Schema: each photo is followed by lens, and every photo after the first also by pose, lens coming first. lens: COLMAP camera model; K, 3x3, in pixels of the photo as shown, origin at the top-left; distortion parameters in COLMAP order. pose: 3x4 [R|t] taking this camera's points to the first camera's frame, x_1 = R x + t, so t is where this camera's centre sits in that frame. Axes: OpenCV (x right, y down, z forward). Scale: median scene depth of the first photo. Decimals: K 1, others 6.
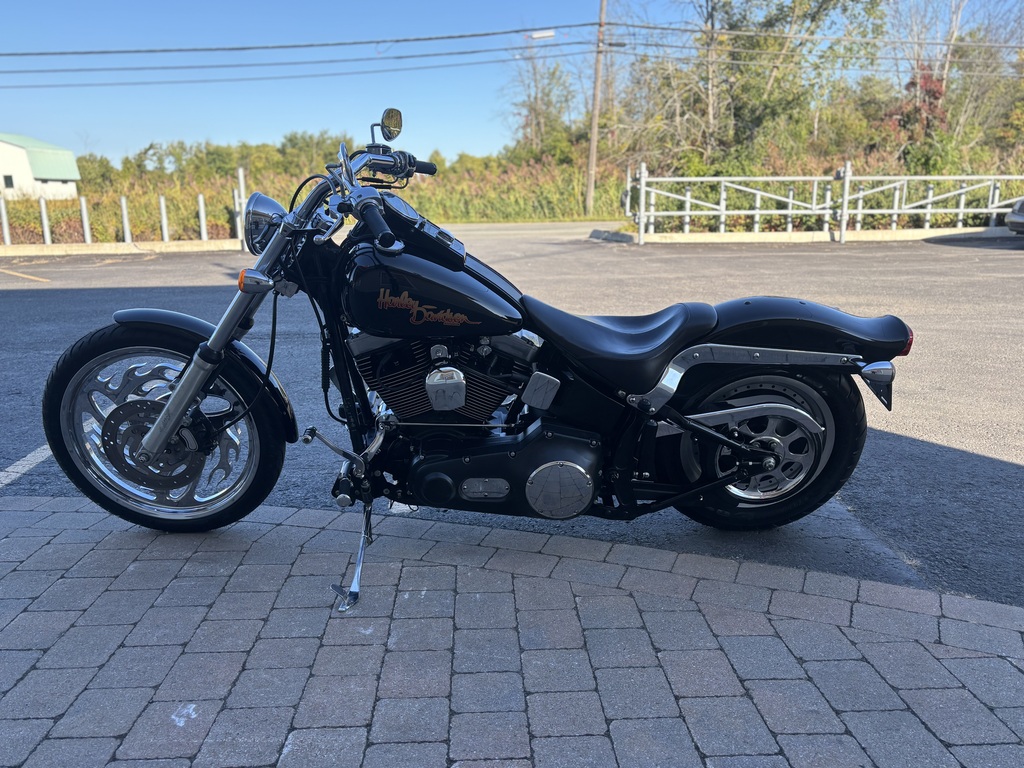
lens RADIAL K [[840.2, 0, 515.3], [0, 840.2, 374.8], [0, 0, 1]] dist [0.021245, -0.002856]
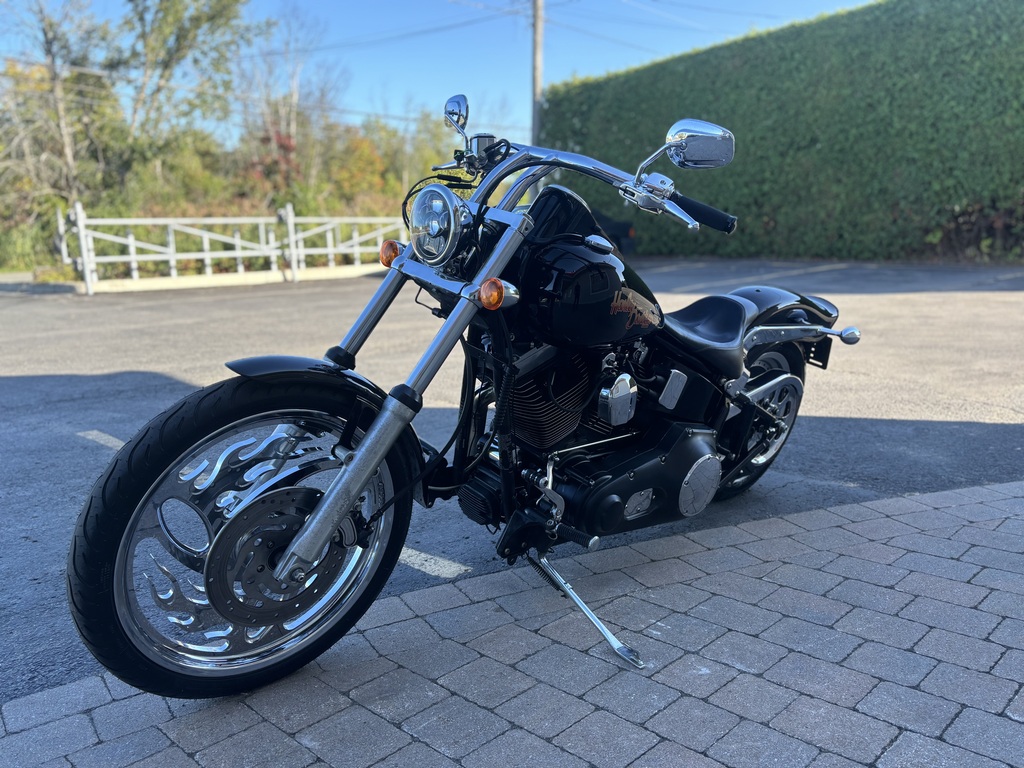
lens RADIAL K [[840.2, 0, 515.3], [0, 840.2, 374.8], [0, 0, 1]] dist [0.021245, -0.002856]
pose [[0.737324, -0.127154, 0.663464, -0.113392], [0.164226, 0.986401, 0.006536, -0.005232], [-0.655273, 0.104139, 0.748180, 0.056941]]
